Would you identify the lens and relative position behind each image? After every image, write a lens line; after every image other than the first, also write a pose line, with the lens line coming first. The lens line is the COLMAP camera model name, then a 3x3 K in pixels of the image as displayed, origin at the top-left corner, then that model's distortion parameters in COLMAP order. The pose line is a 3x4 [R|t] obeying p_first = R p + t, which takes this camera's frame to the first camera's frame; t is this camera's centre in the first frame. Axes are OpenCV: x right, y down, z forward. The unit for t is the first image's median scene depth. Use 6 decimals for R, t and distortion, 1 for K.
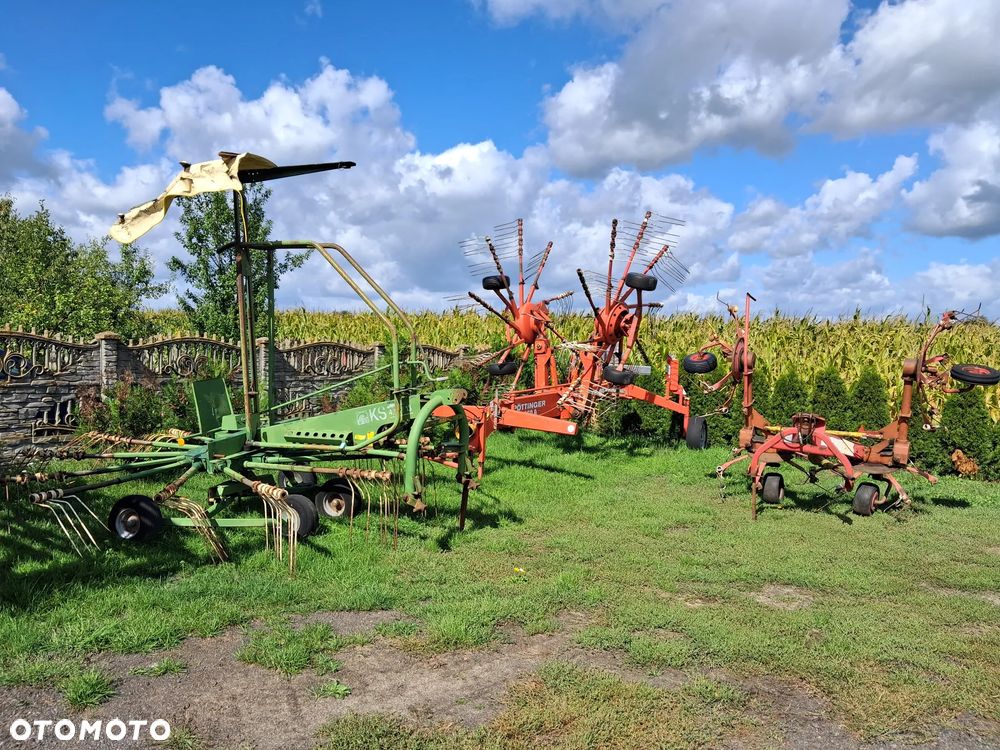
lens RADIAL K [[819.9, 0, 500.0], [0, 819.9, 375.0], [0, 0, 1]] dist [0.065079, -0.050689]
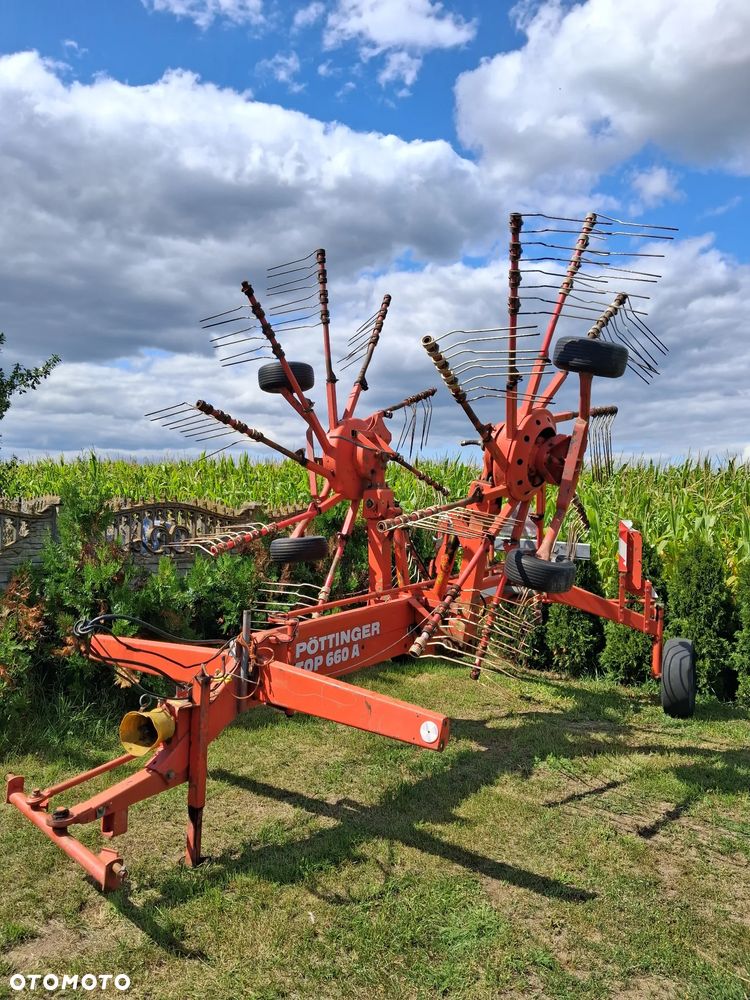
lens RADIAL K [[792.5, 0, 375.0], [0, 792.5, 500.0], [0, 0, 1]] dist [-0.002893, 0.003550]
pose [[0.998371, -0.039964, -0.040722, 0.071032], [0.040431, 0.999125, 0.010708, -0.045153], [0.040259, -0.012337, 0.999113, 0.546164]]
